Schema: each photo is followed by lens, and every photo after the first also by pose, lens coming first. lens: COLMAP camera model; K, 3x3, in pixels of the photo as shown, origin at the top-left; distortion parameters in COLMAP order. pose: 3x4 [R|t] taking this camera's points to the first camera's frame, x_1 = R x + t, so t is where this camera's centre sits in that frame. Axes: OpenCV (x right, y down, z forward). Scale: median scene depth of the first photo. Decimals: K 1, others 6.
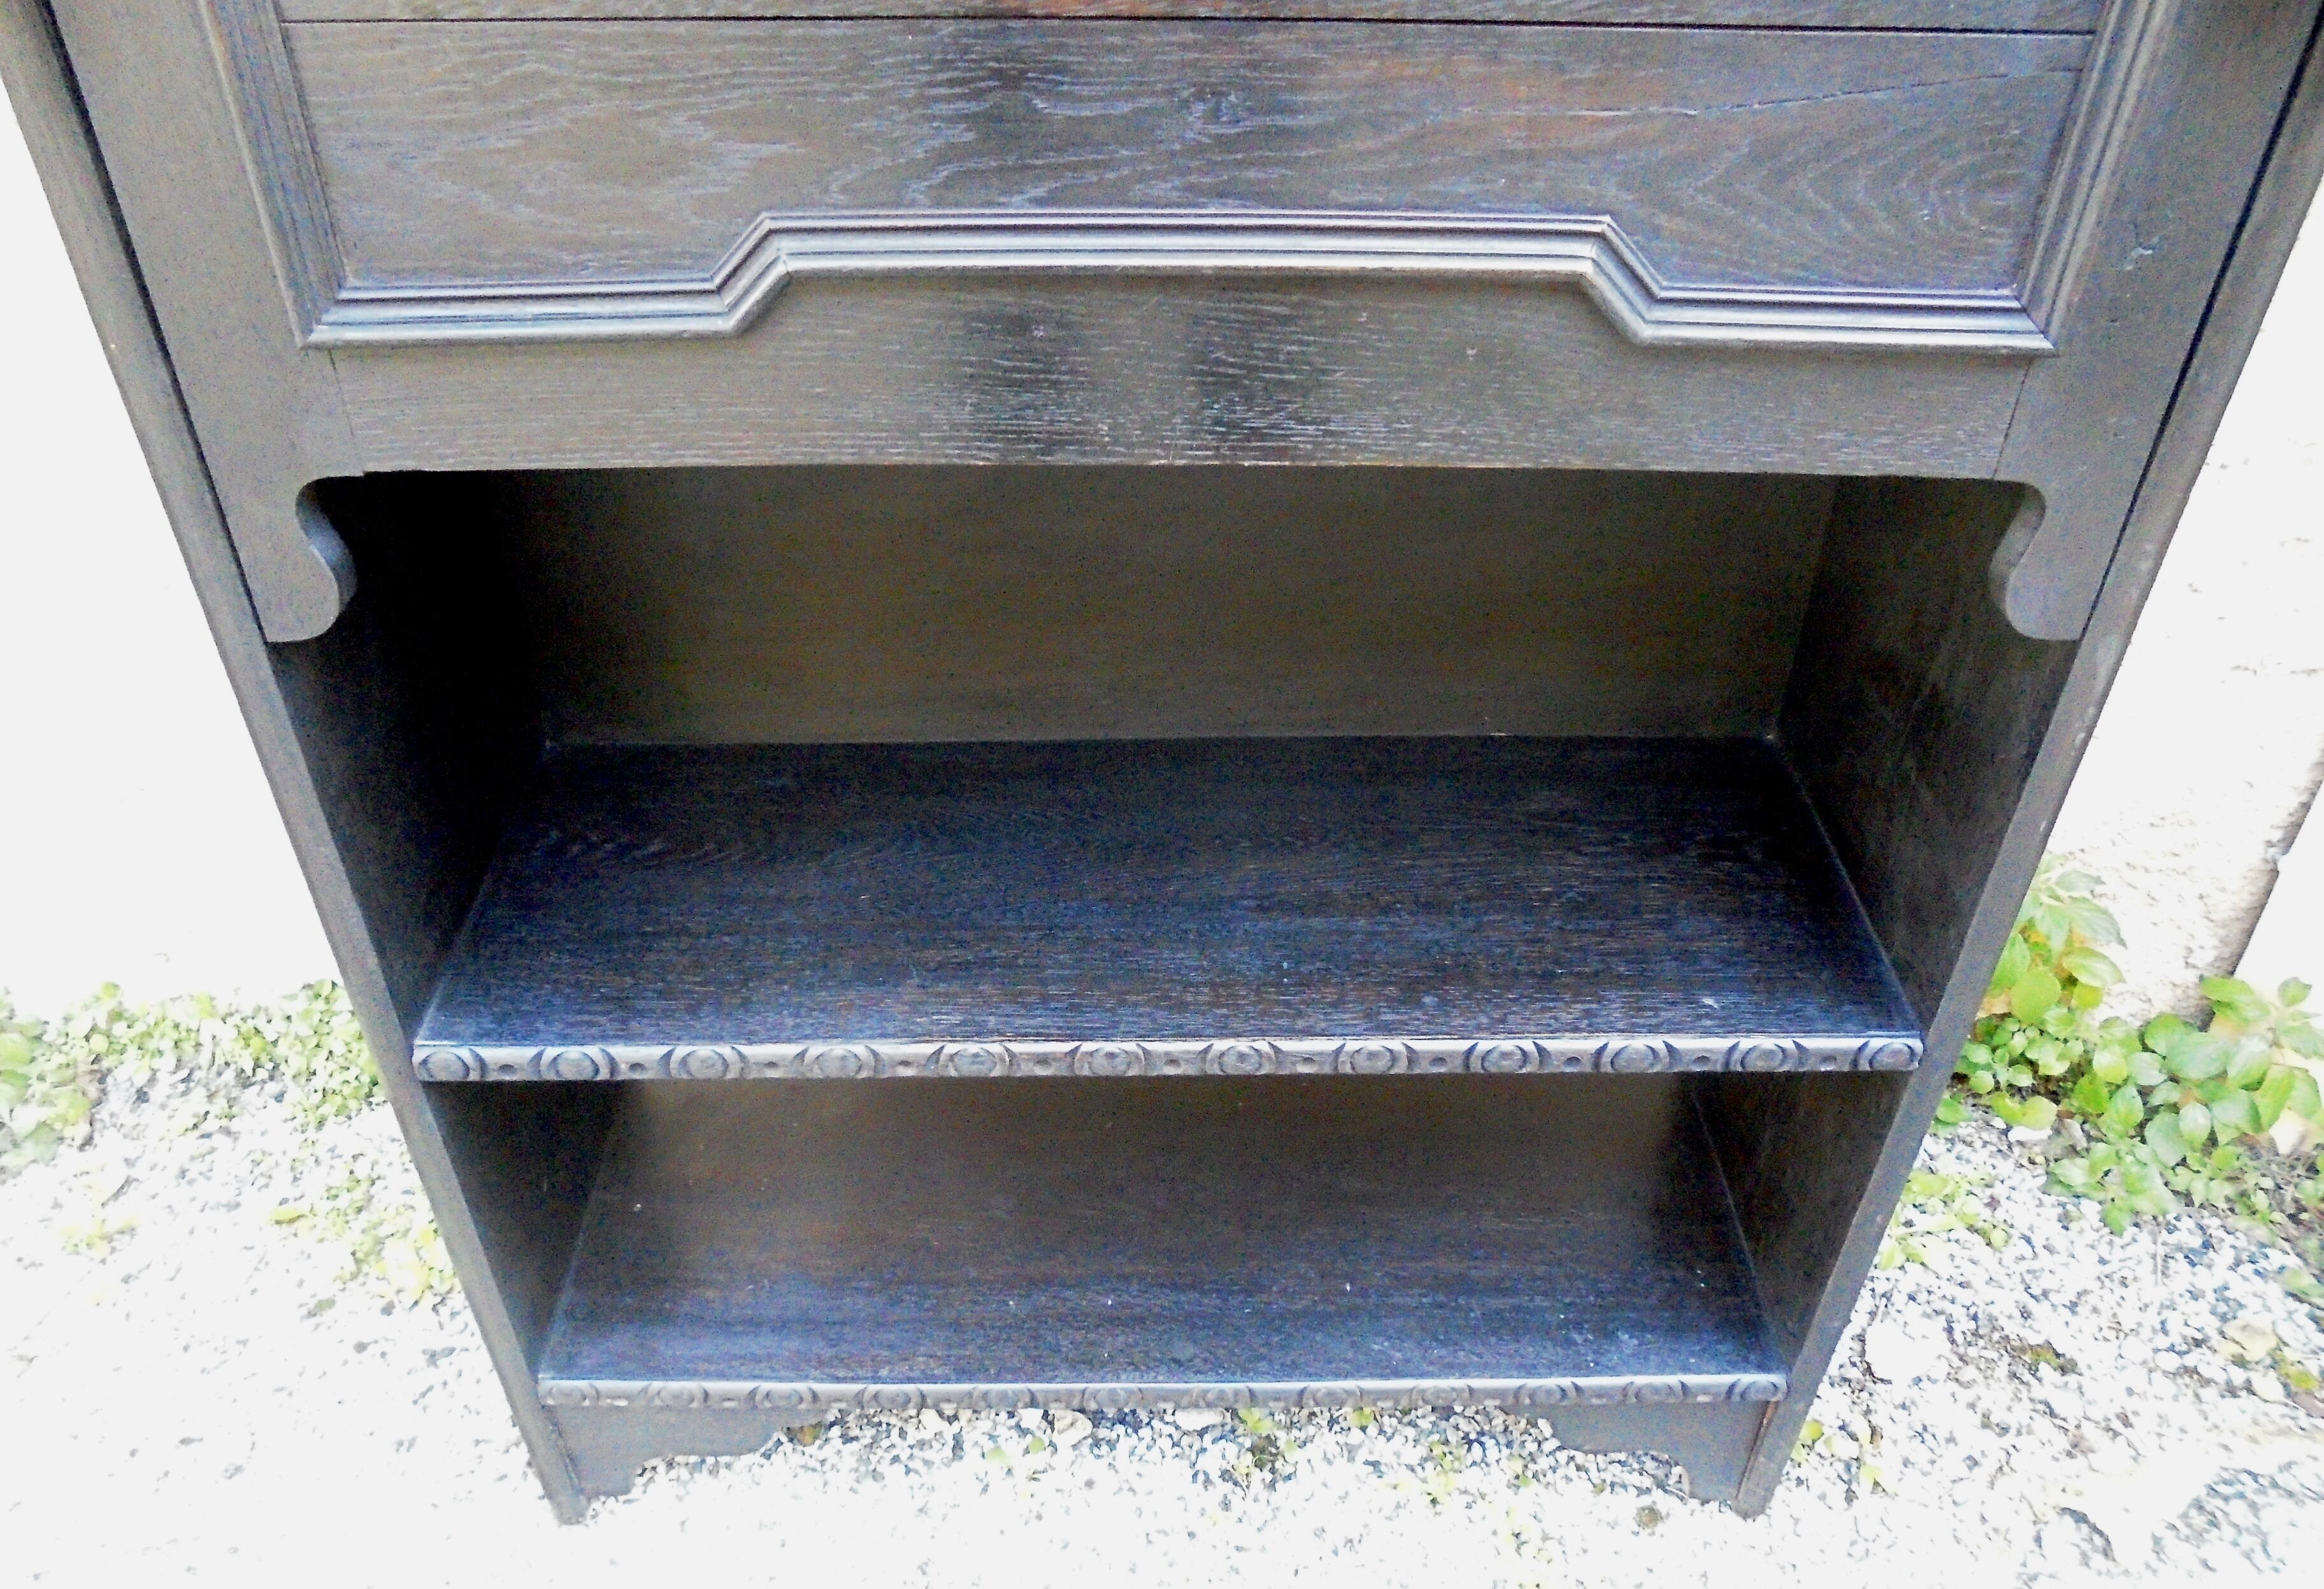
lens RADIAL K [[1760.8, 0, 1168.0], [0, 1760.8, 851.4], [0, 0, 1]] dist [-0.132323, 0.143961]
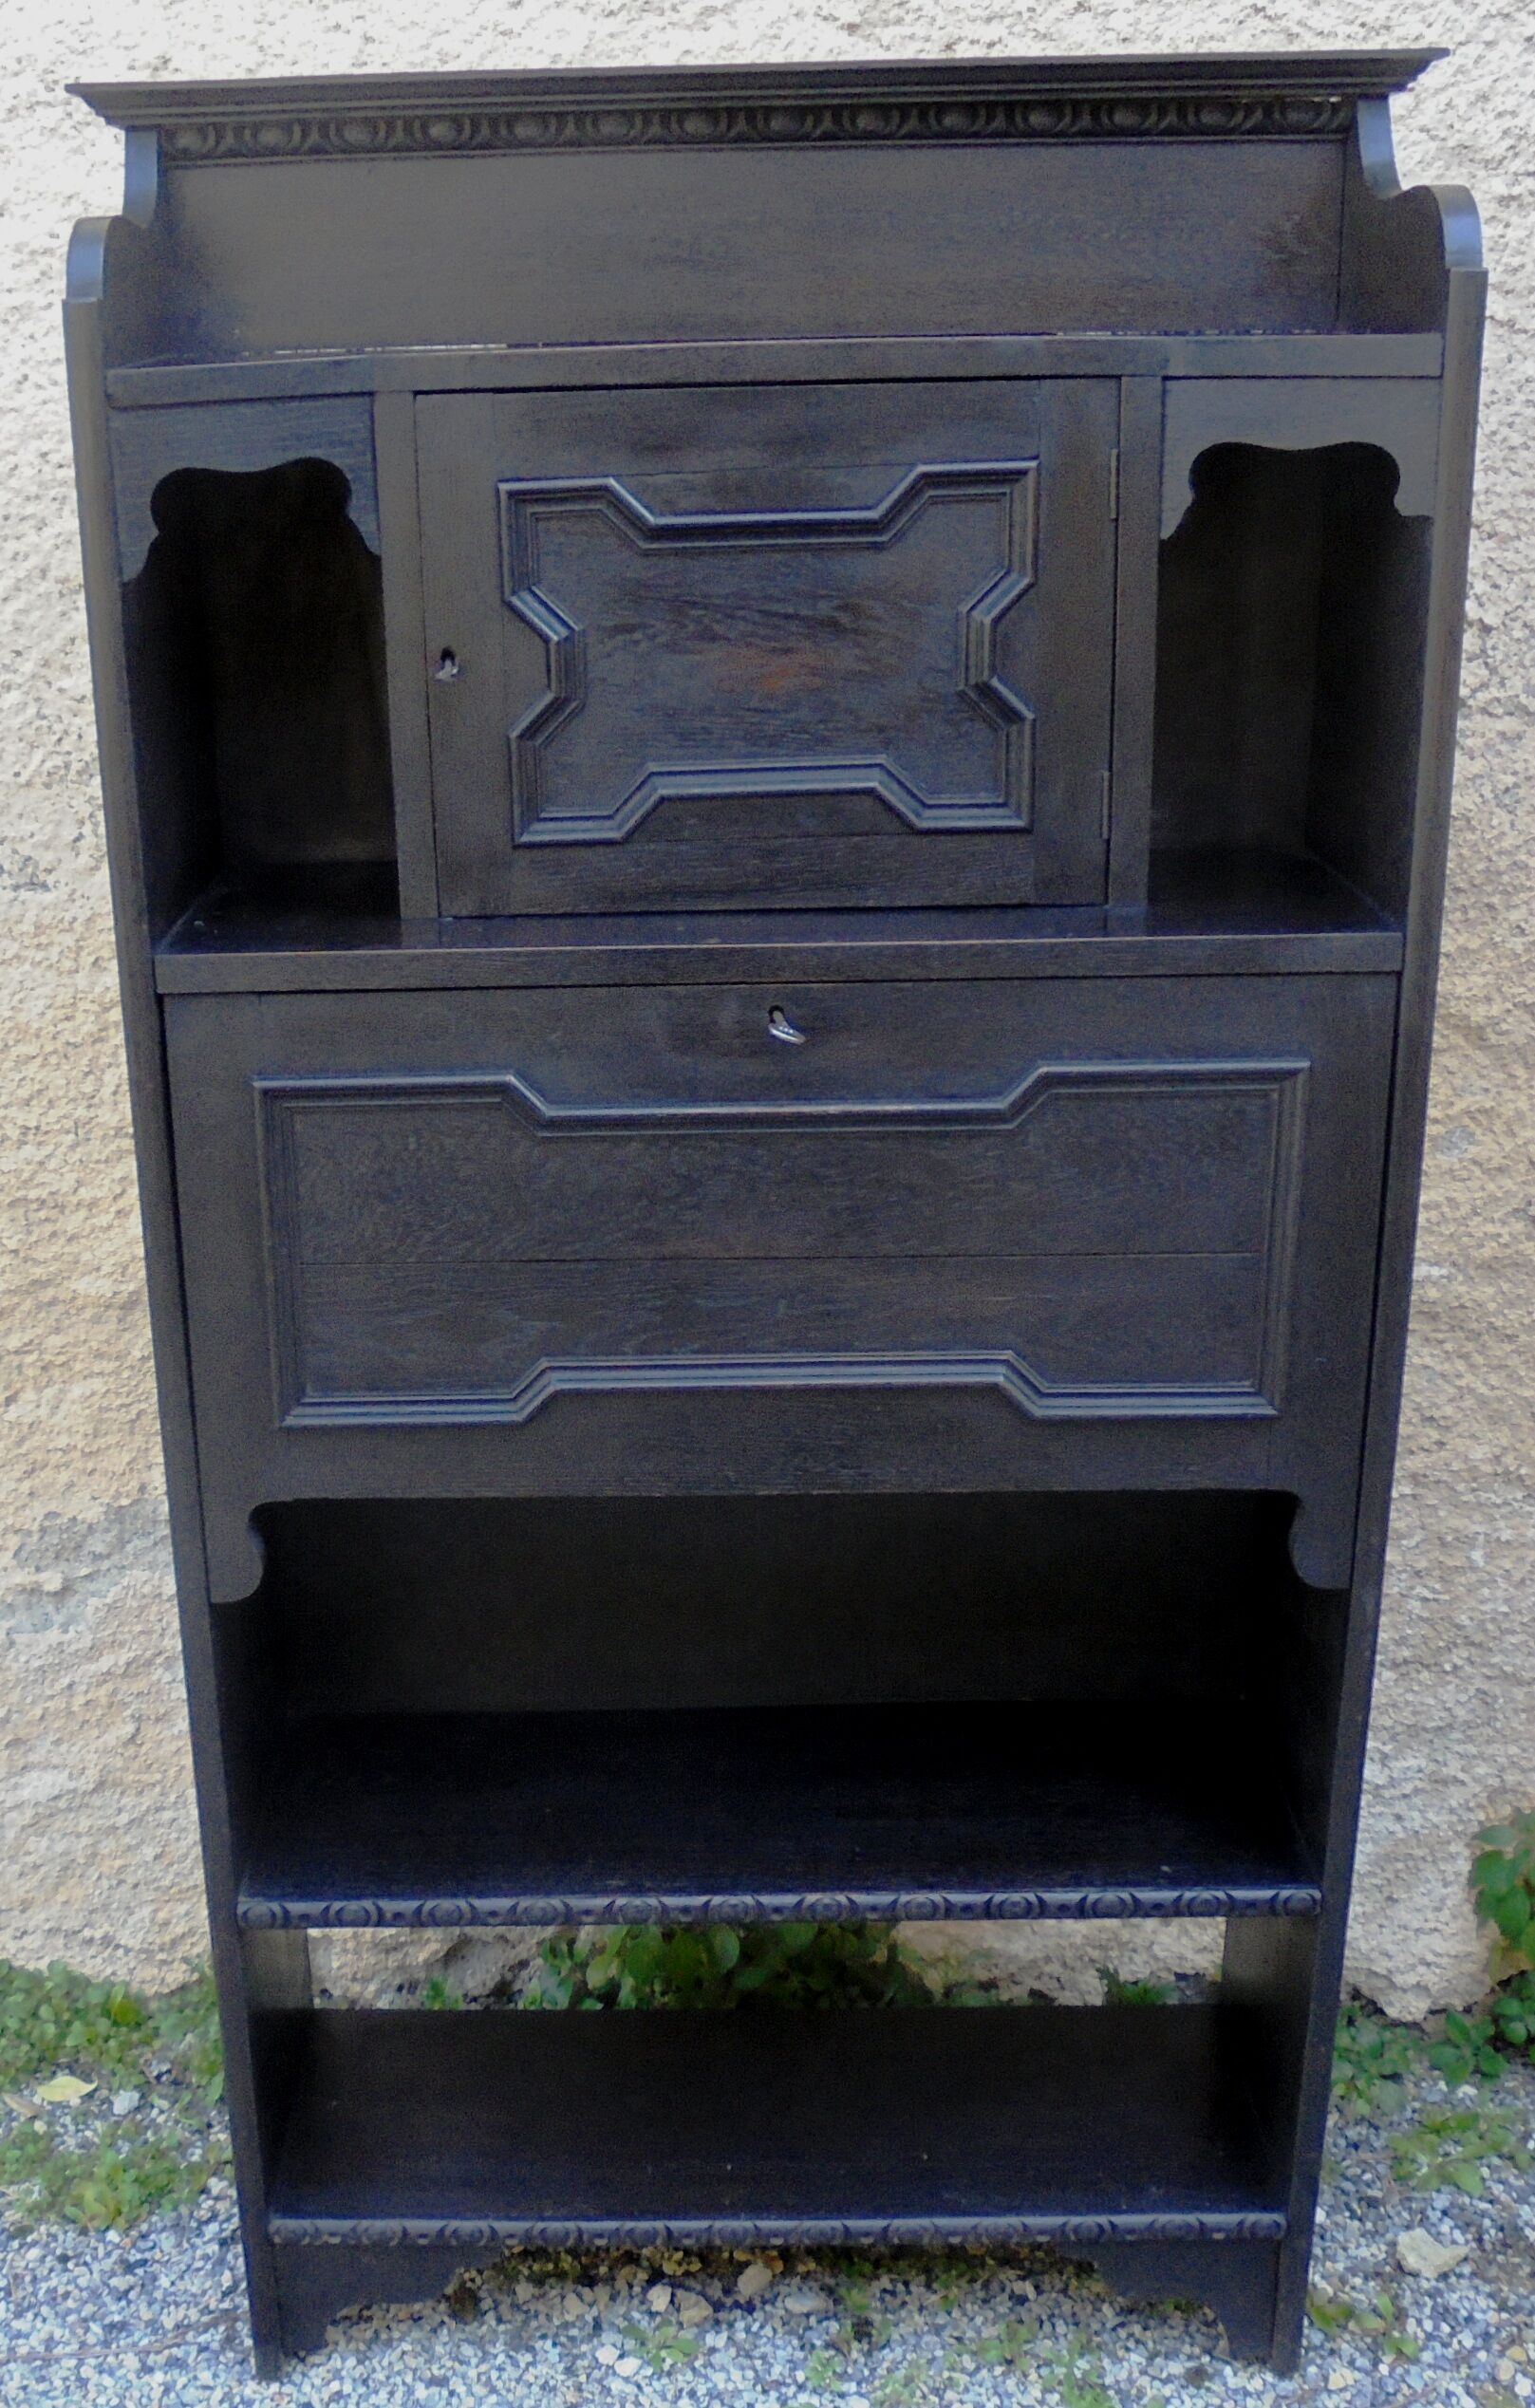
lens RADIAL K [[2609.1, 0, 626.3], [0, 2609.1, 1274.2], [0, 0, 1]] dist [-0.127529, 0.123130]
pose [[0.998714, -0.018439, -0.047227, -0.008085], [0.003061, 0.951747, -0.306869, 0.202475], [0.050607, 0.306330, 0.950579, -0.850581]]
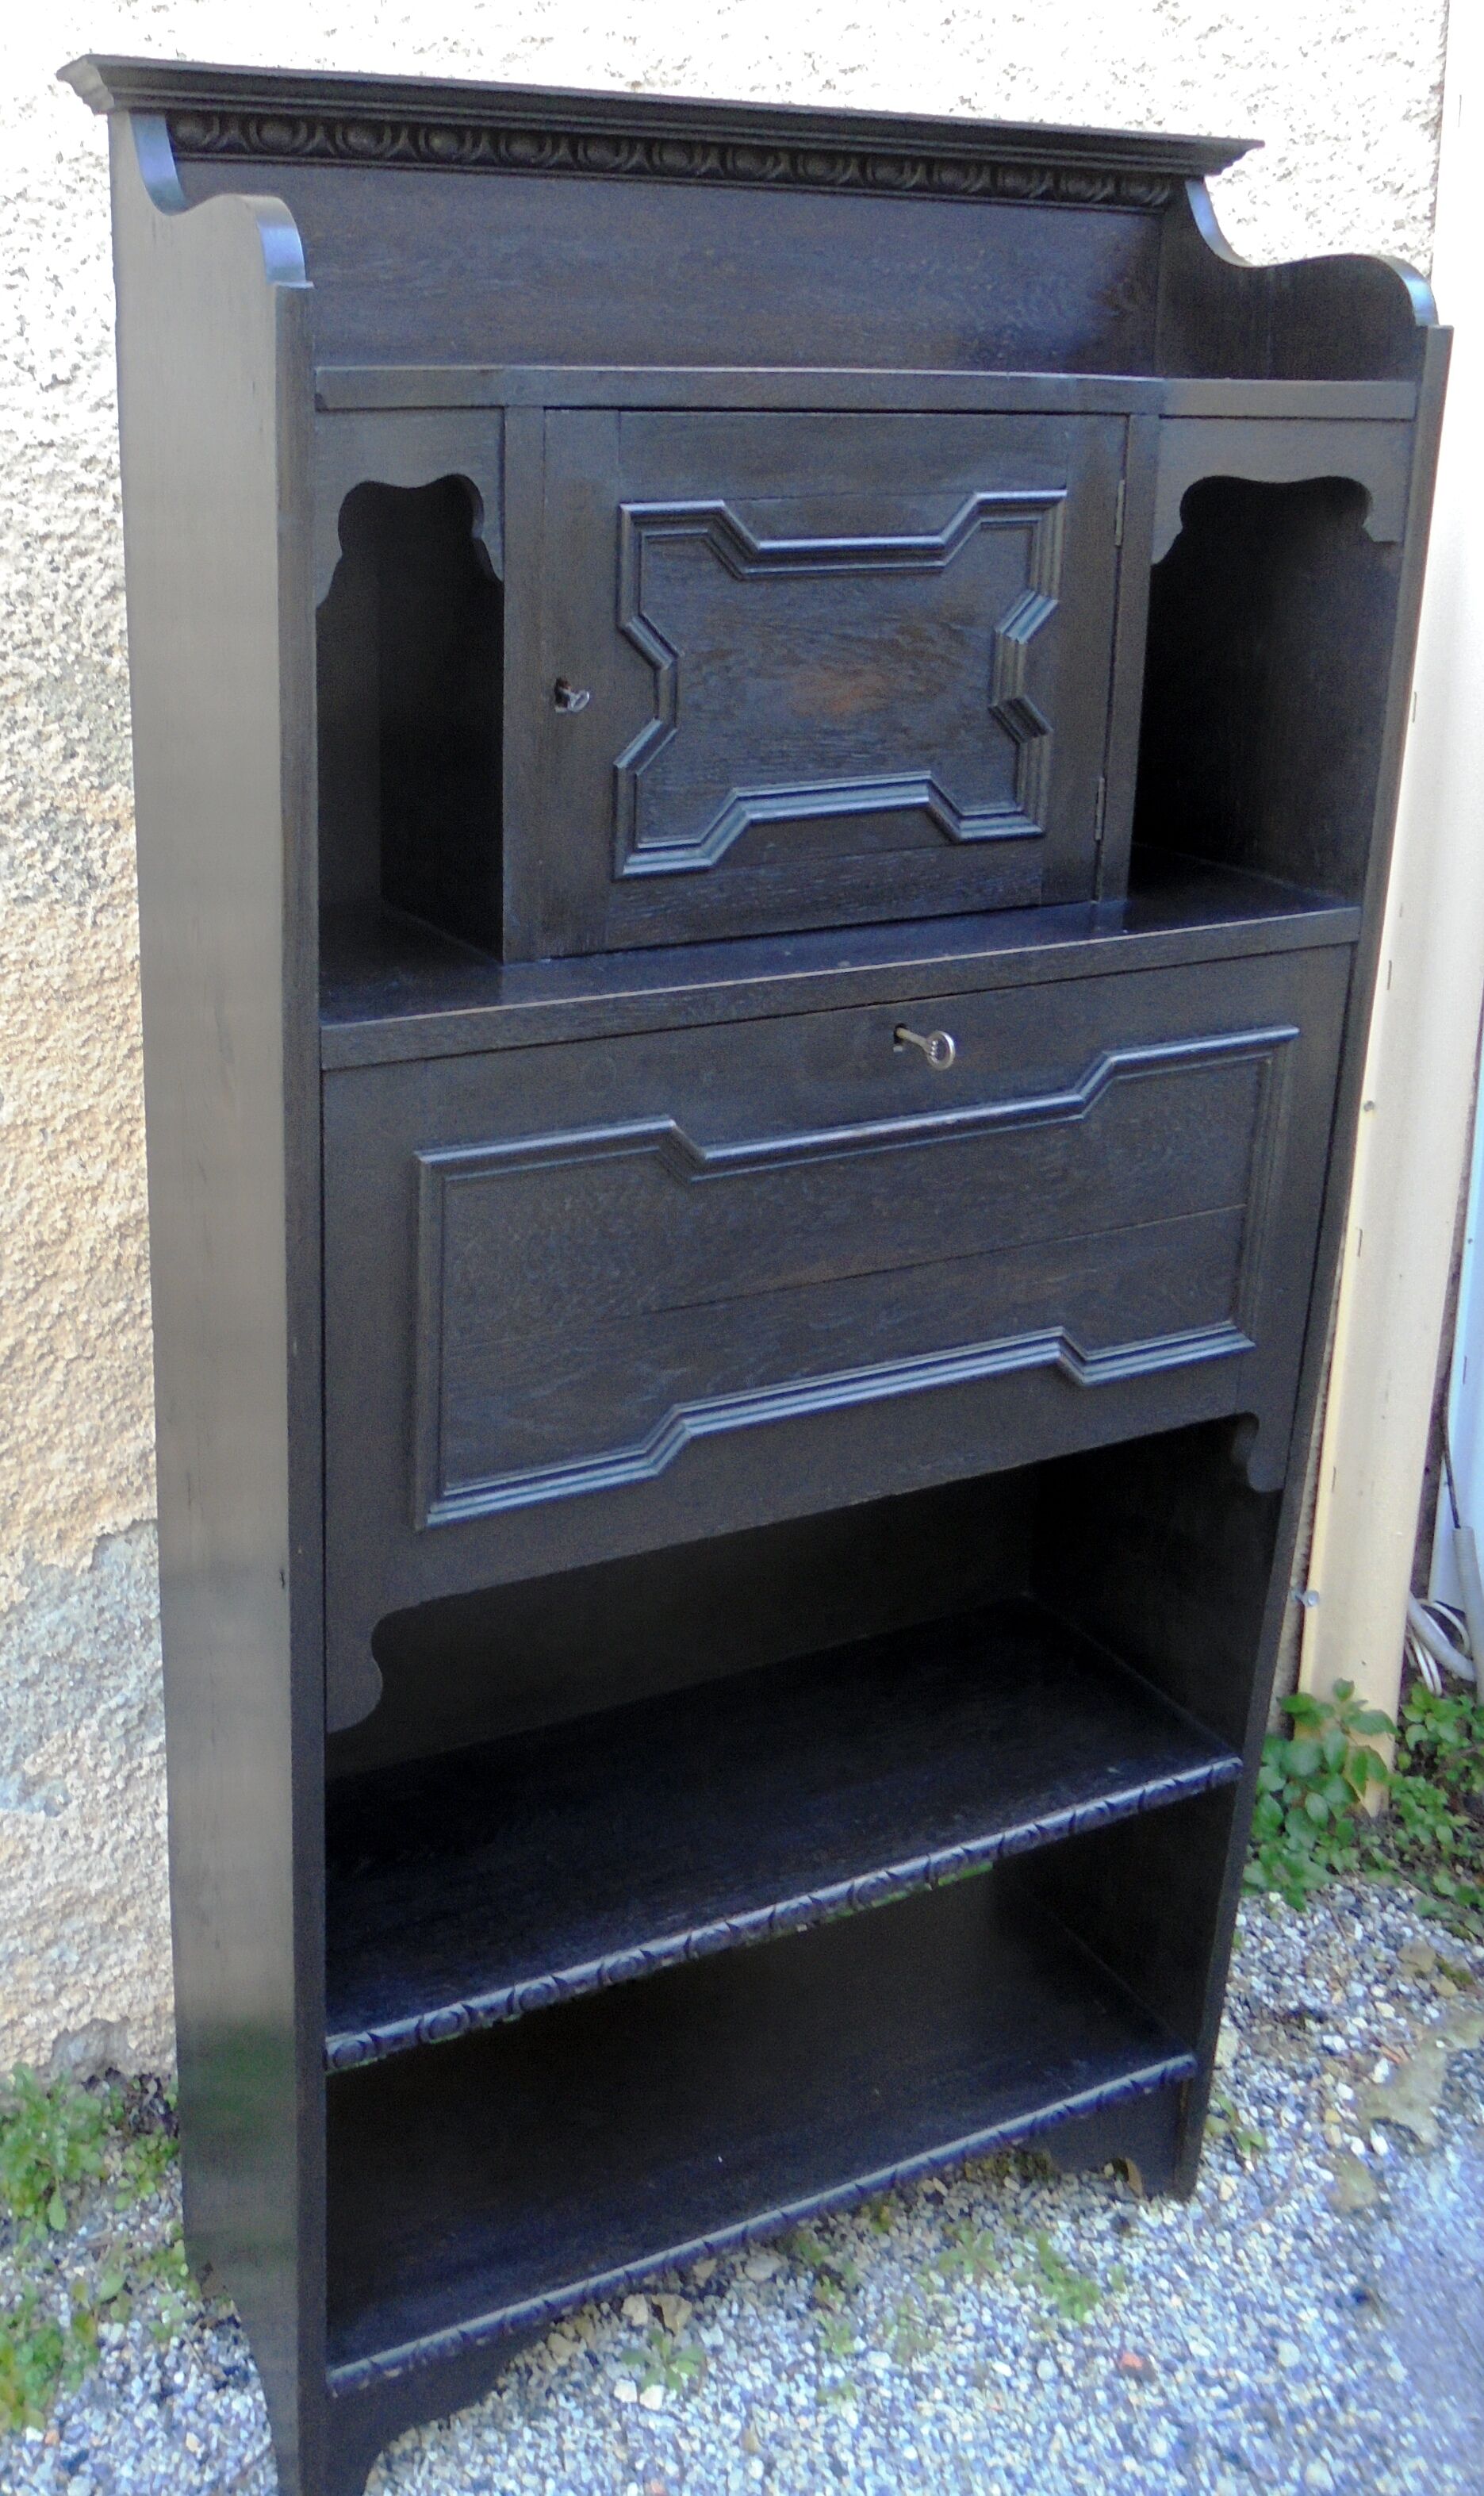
lens RADIAL K [[2146.6, 0, 441.8], [0, 2146.6, 1006.0], [0, 0, 1]] dist [-0.085680, 0.055905]
pose [[0.923236, -0.108072, 0.368722, -0.628069], [0.236869, 0.915673, -0.324709, -0.047981], [-0.302537, 0.387122, 0.870981, -0.507650]]
